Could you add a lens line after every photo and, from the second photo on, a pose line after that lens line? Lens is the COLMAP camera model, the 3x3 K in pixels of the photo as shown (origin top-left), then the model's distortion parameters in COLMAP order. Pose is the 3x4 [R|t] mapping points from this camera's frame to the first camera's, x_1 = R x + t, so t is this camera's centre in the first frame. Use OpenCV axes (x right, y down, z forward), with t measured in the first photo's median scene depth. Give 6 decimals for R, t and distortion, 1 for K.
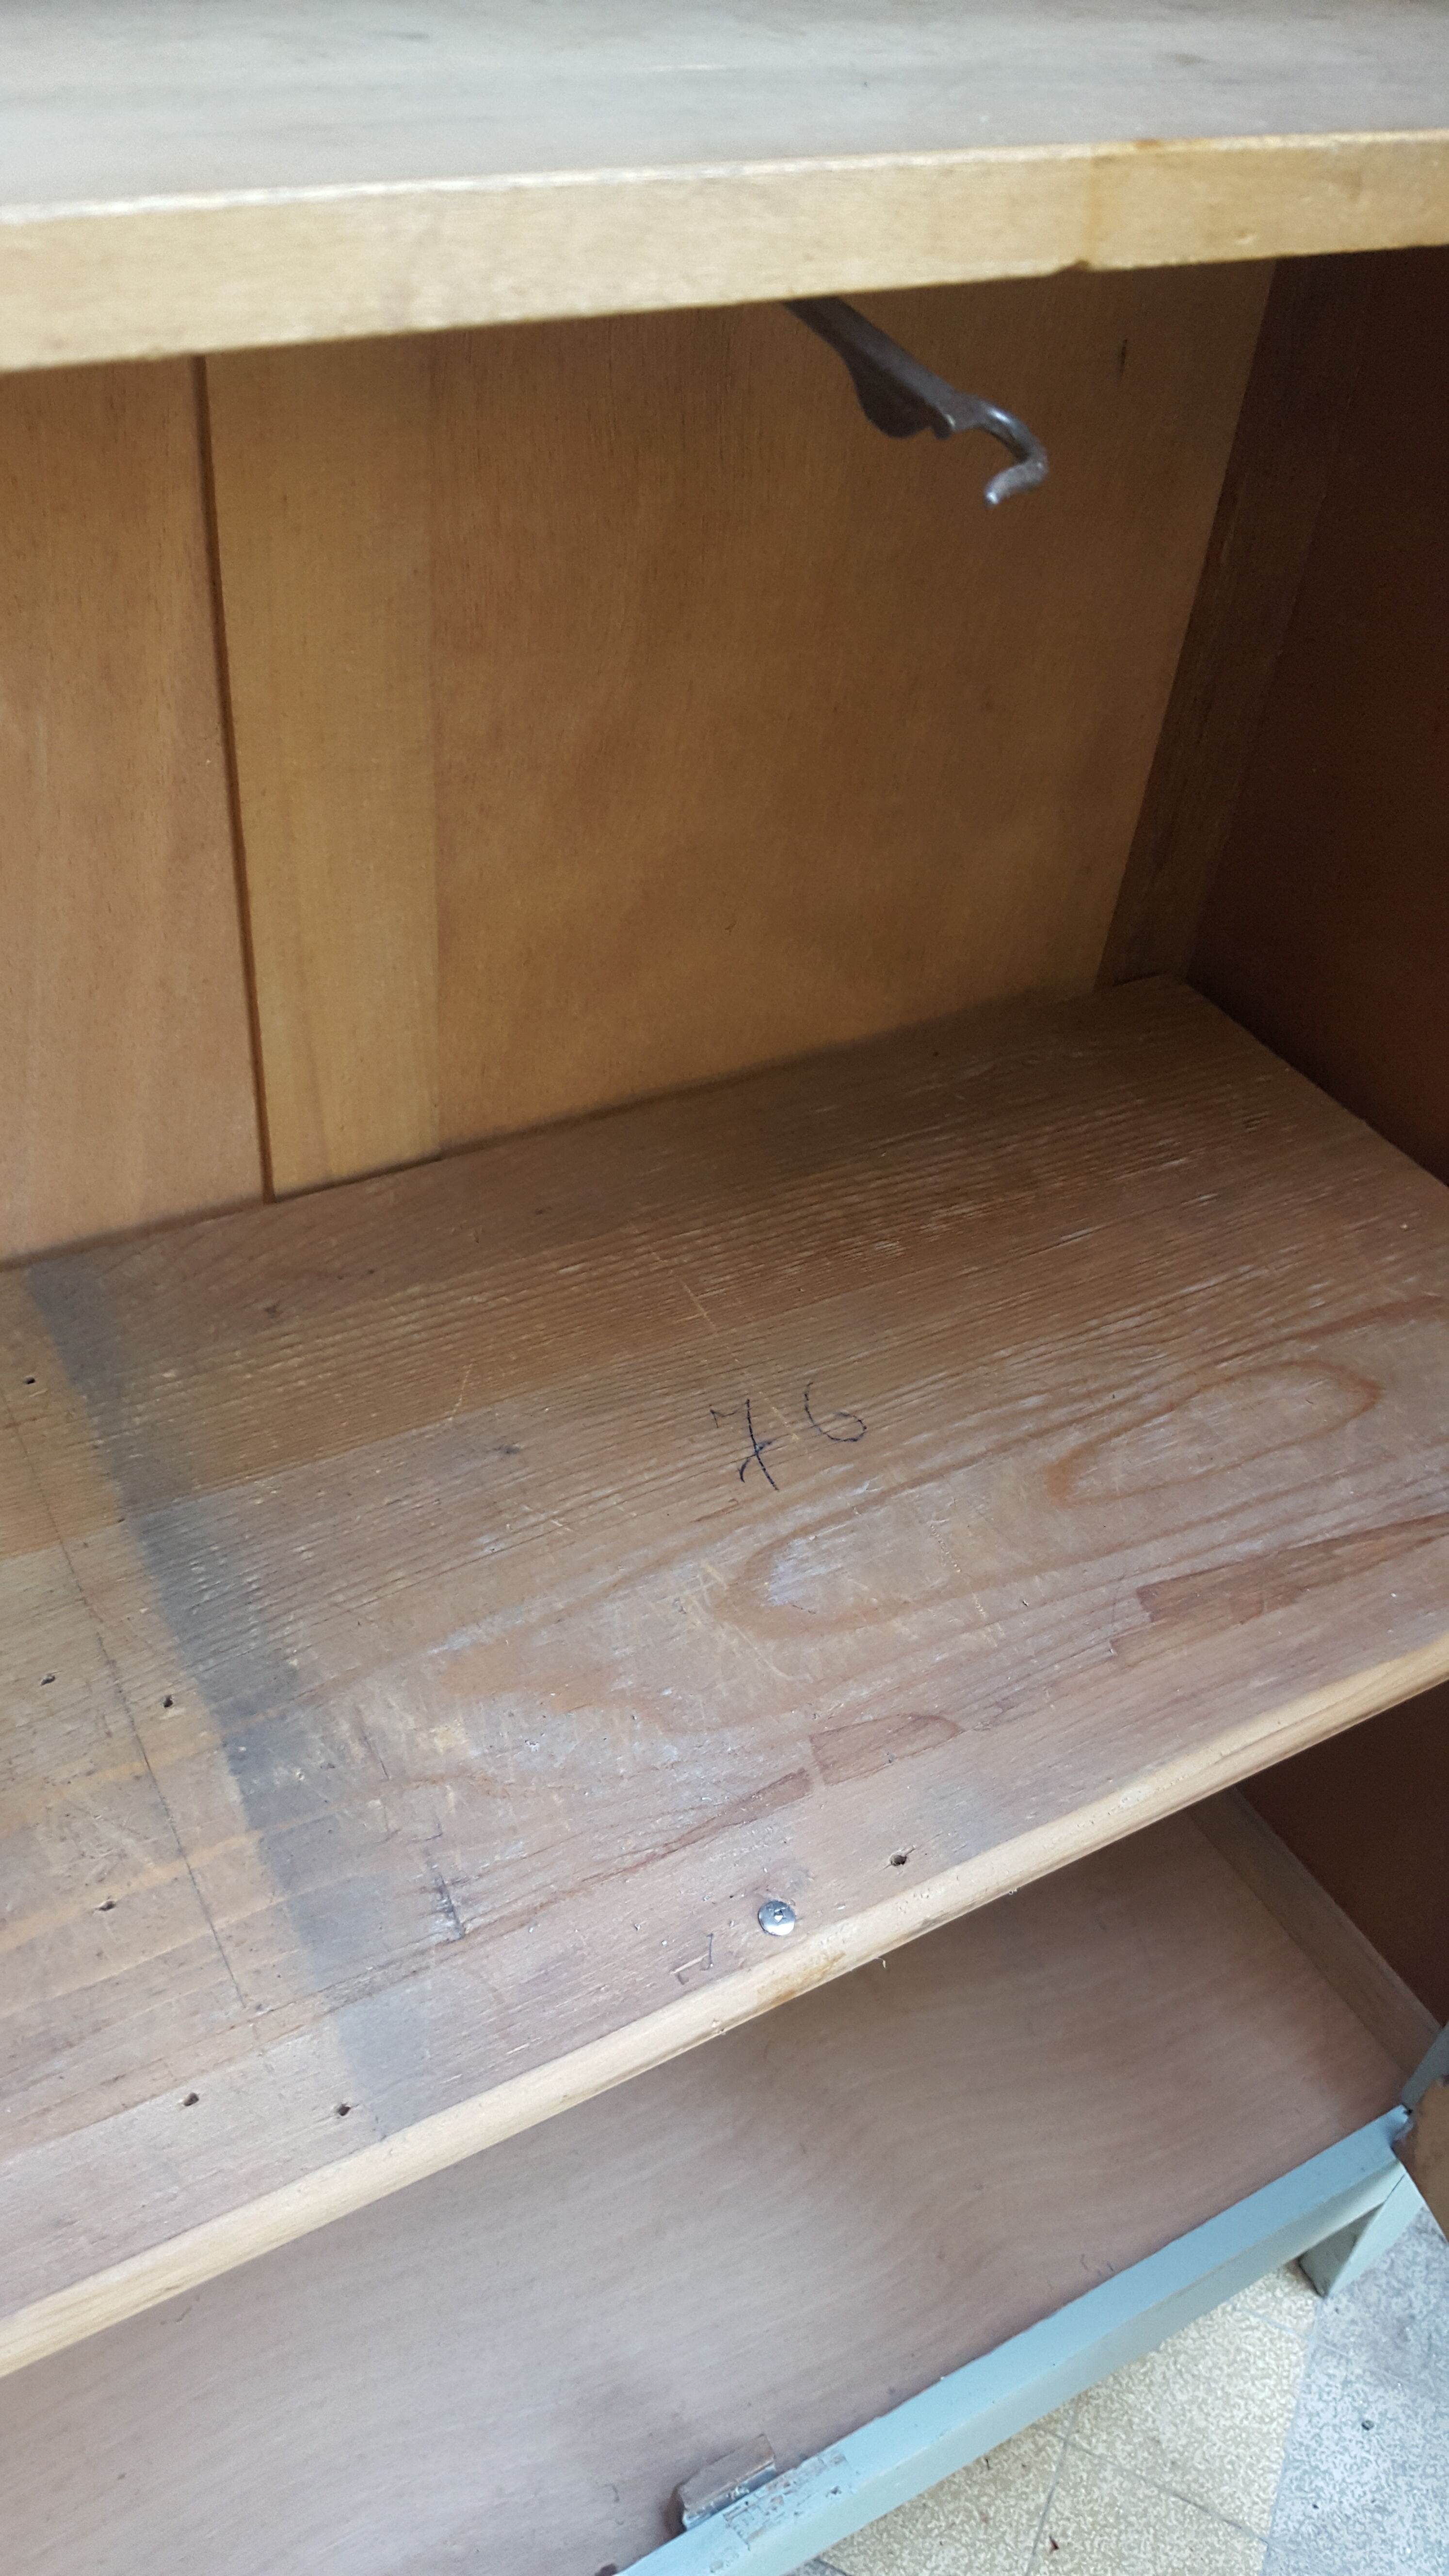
lens RADIAL K [[2010.8, 0, 721.9], [0, 2010.8, 1327.5], [0, 0, 1]] dist [0.218959, -0.636611]
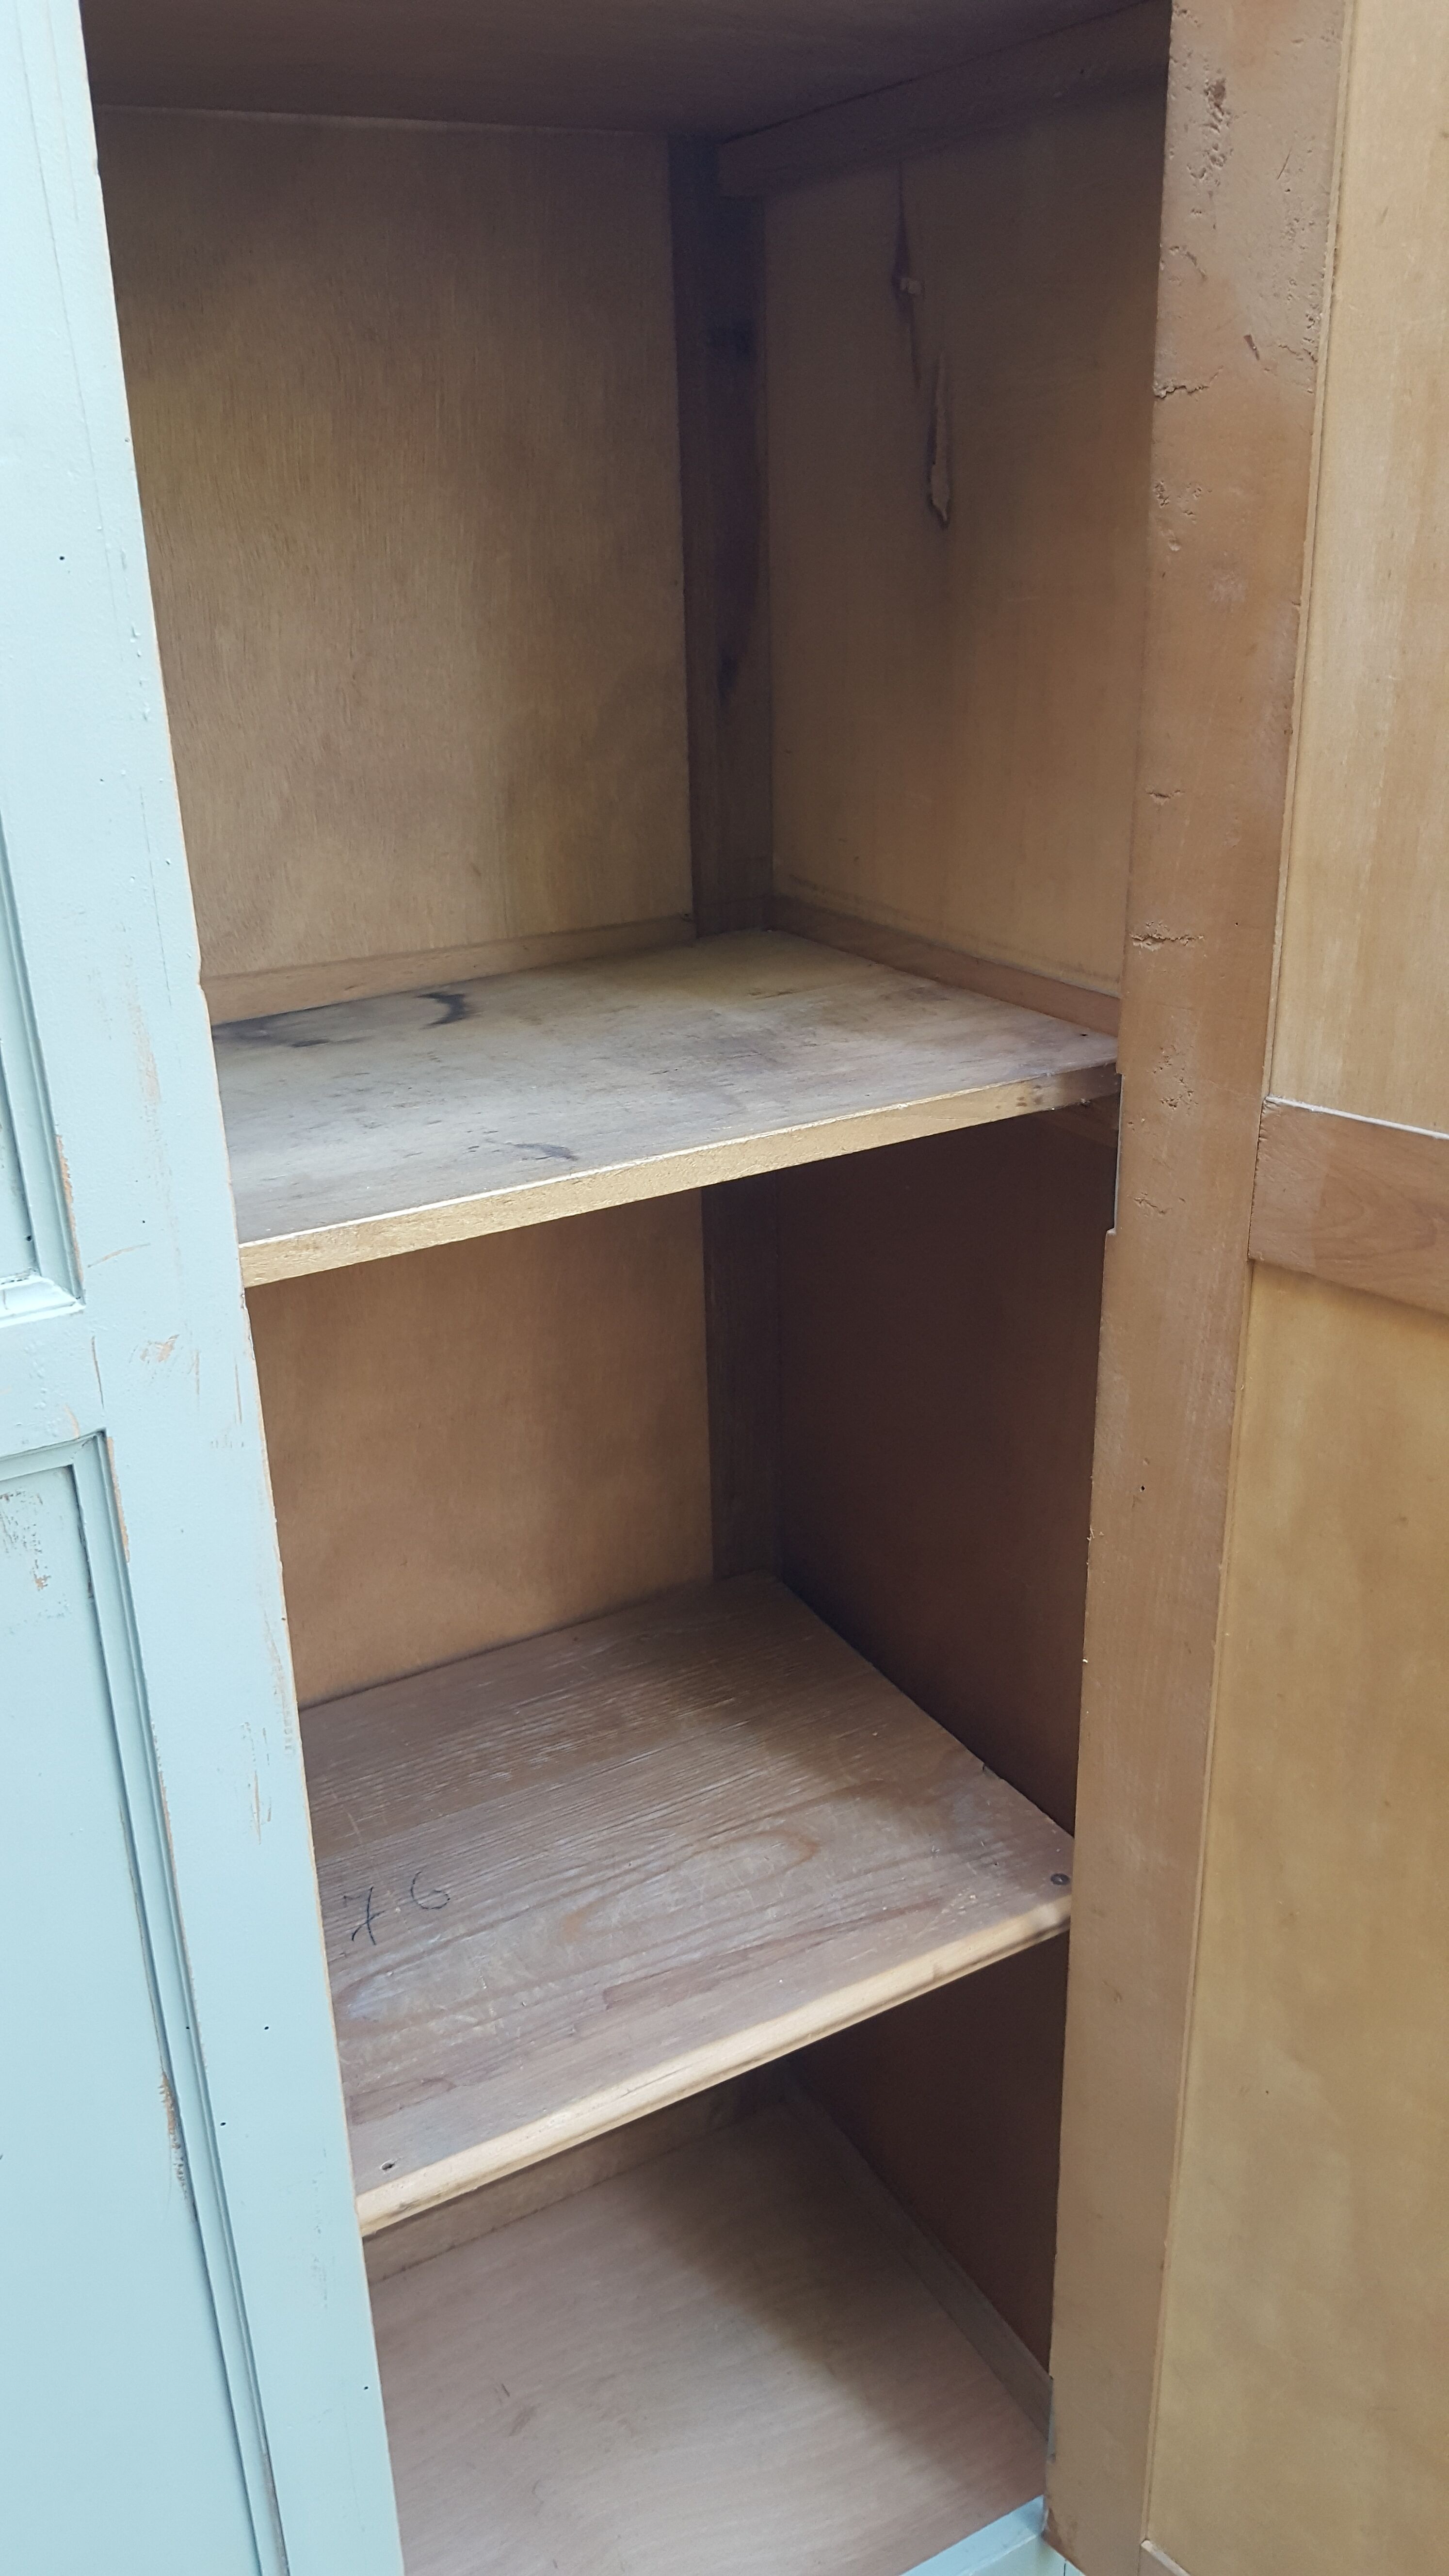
lens RADIAL K [[2010.8, 0, 721.9], [0, 2010.8, 1327.5], [0, 0, 1]] dist [0.218959, -0.636611]
pose [[0.994694, -0.091864, -0.046310, 0.377491], [0.073674, 0.950273, -0.302577, 0.119329], [0.071803, 0.297560, 0.951999, -0.514486]]
